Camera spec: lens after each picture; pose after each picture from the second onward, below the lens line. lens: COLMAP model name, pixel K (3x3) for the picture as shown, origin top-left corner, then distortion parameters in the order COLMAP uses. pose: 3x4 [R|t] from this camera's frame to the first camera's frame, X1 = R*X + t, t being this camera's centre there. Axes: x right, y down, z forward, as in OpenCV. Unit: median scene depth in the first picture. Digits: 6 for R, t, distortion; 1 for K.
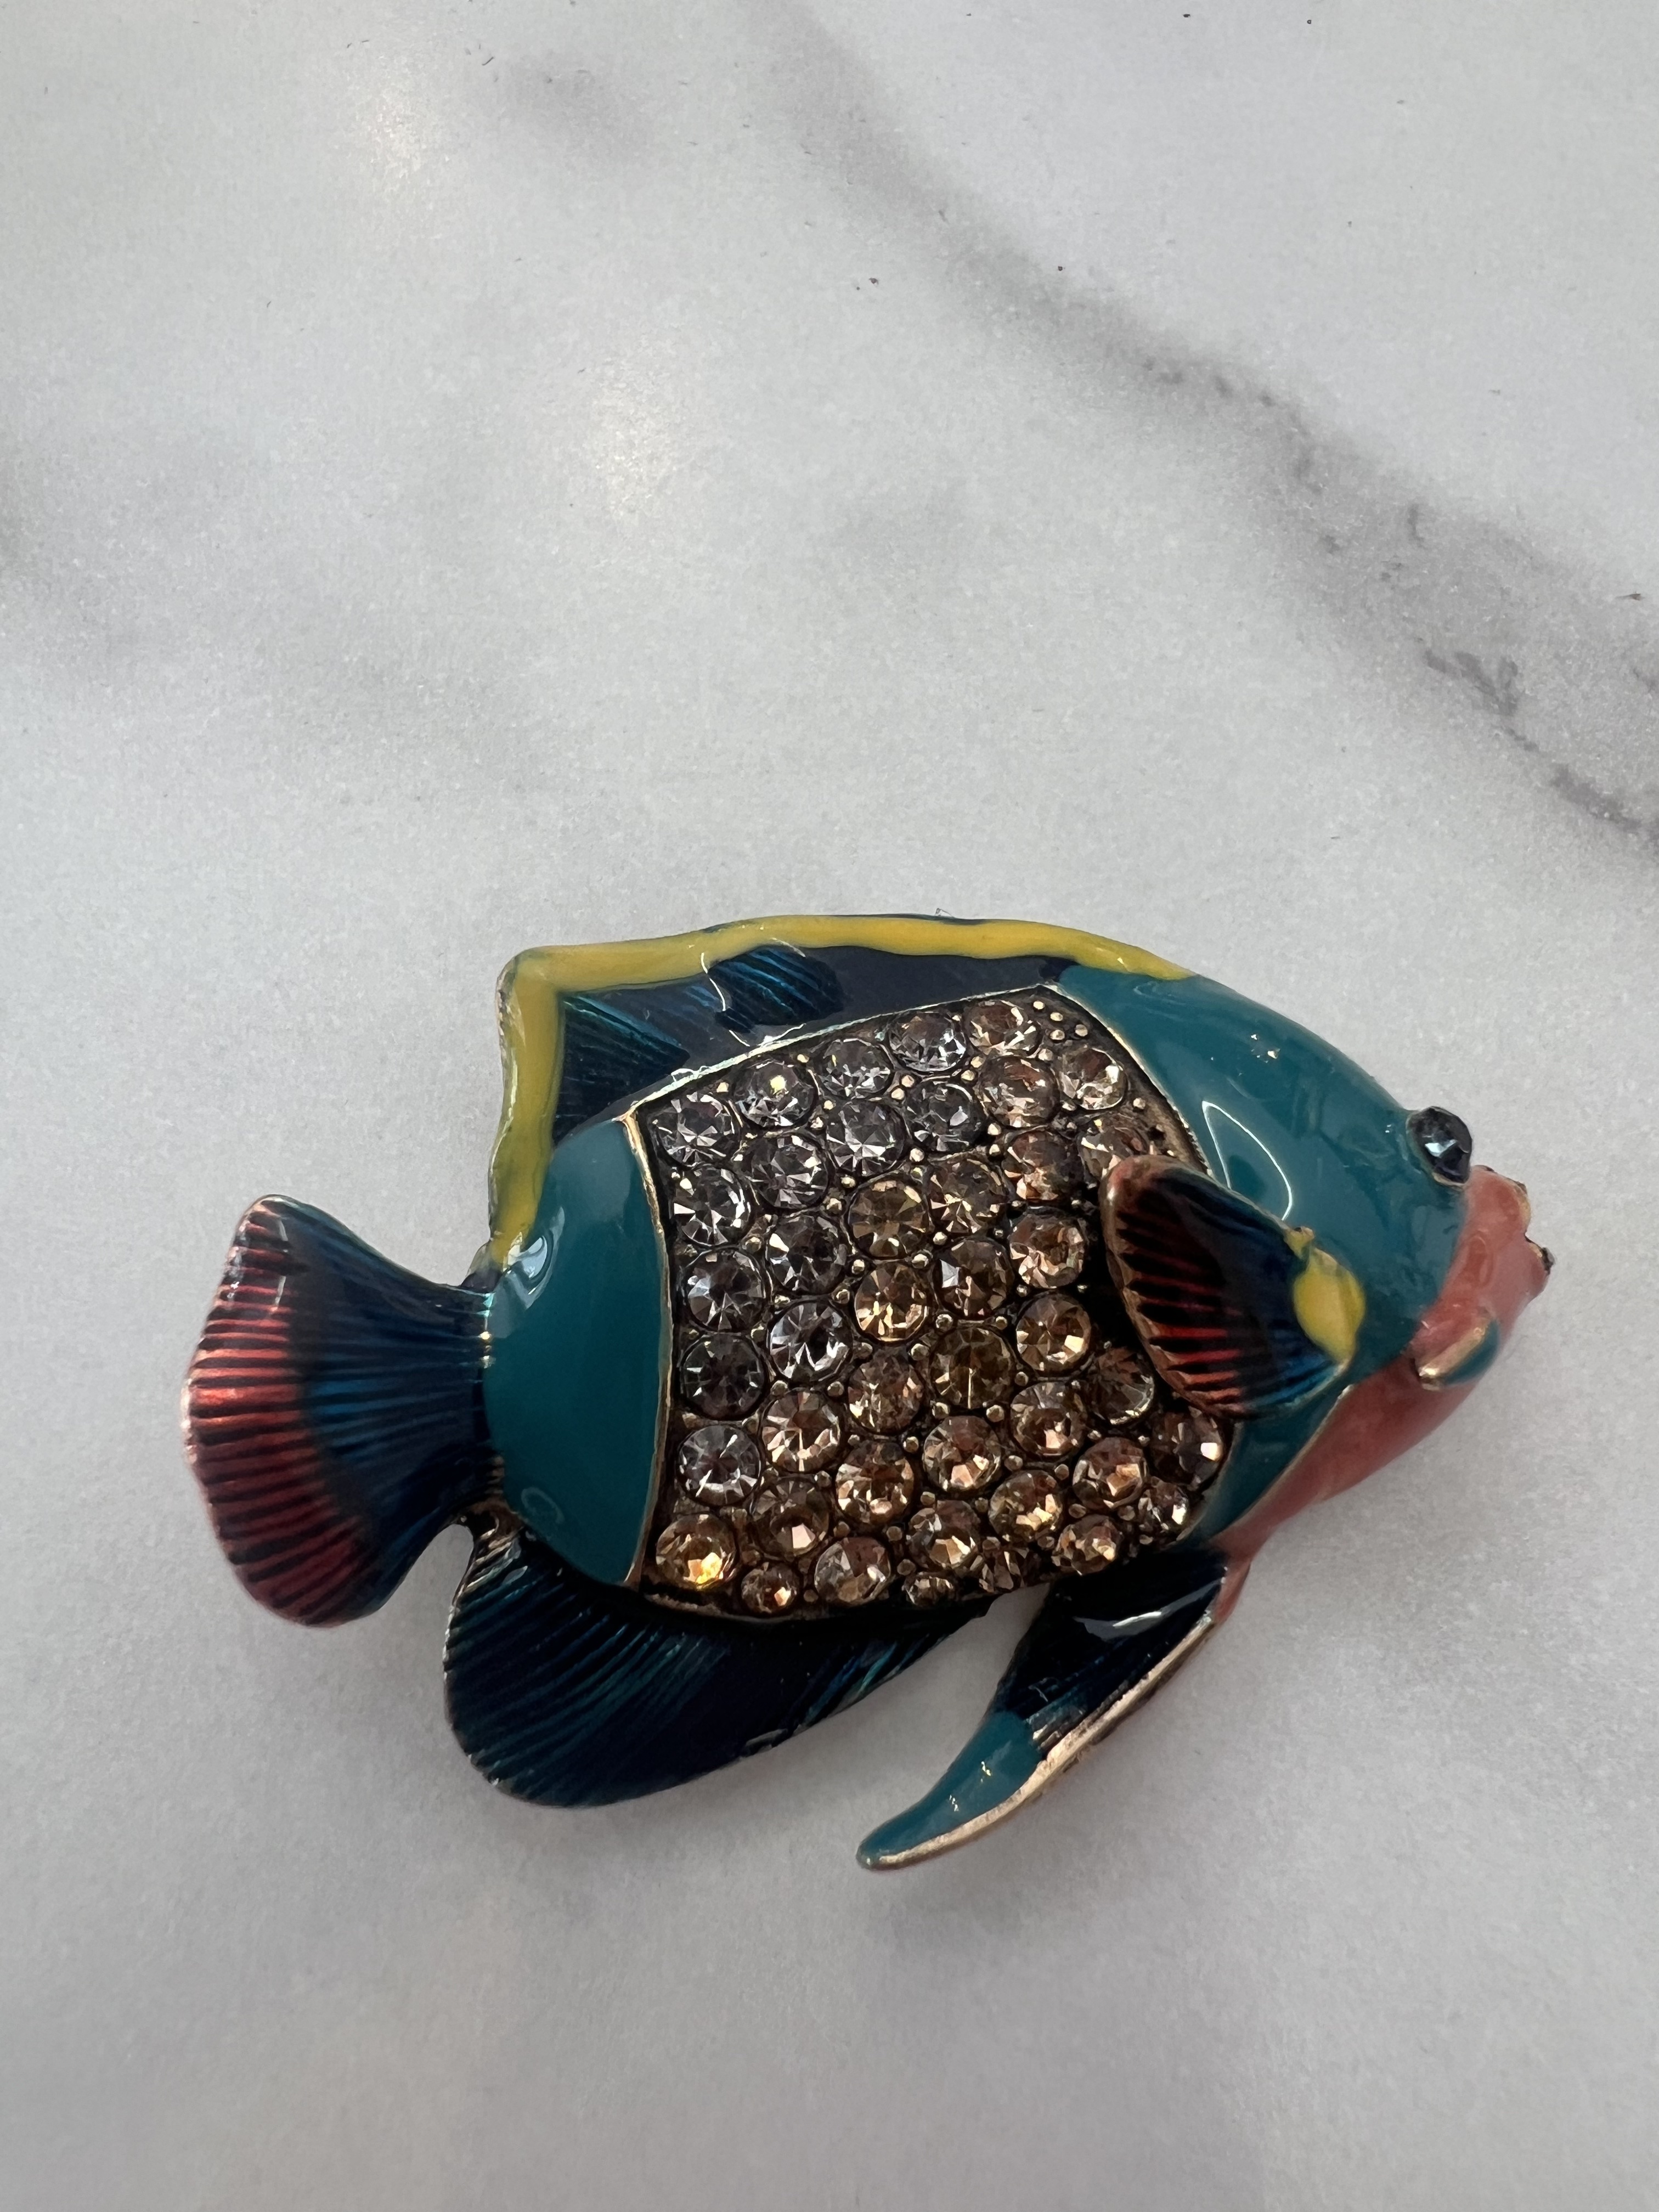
lens RADIAL K [[1677.8, 0, 829.2], [0, 1677.8, 1105.4], [0, 0, 1]] dist [-0.004443, -0.003054]
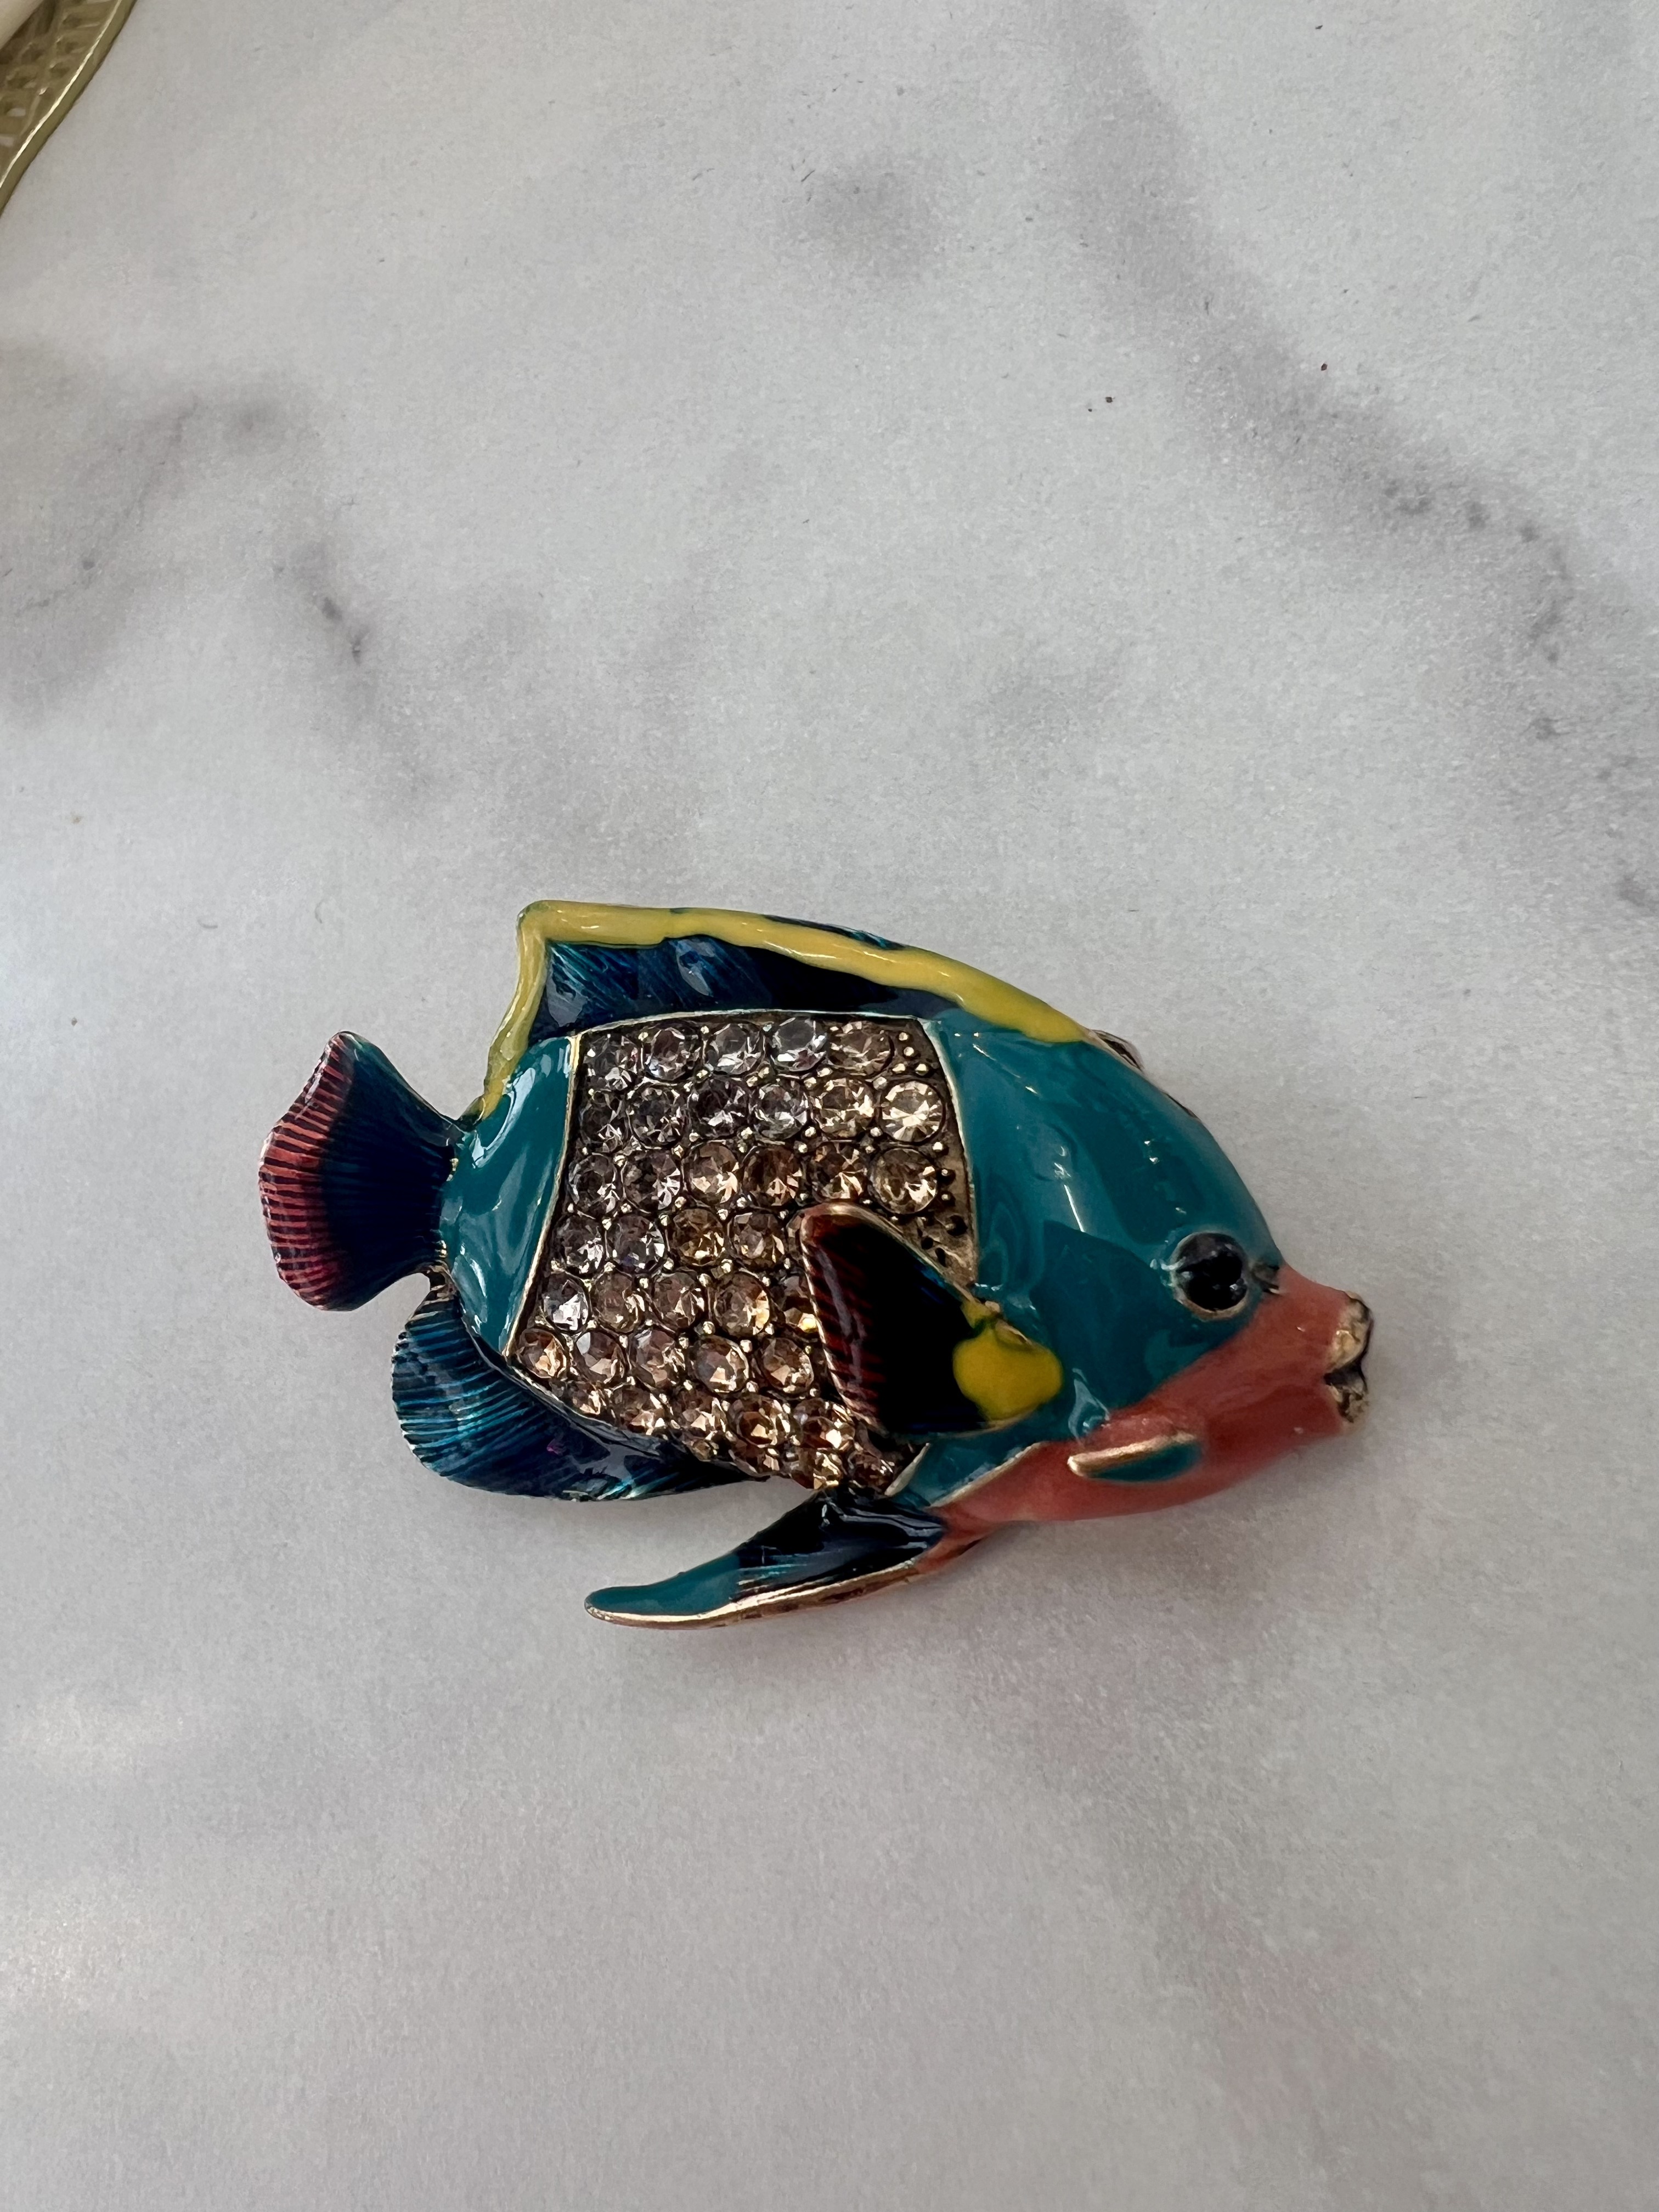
lens RADIAL K [[1677.8, 0, 829.4], [0, 1677.8, 1105.9], [0, 0, 1]] dist [-0.004443, -0.003054]
pose [[0.830690, 0.191472, -0.522775, 0.482262], [-0.092135, 0.973331, 0.210091, -0.297458], [0.549059, -0.126355, 0.826177, 0.082911]]
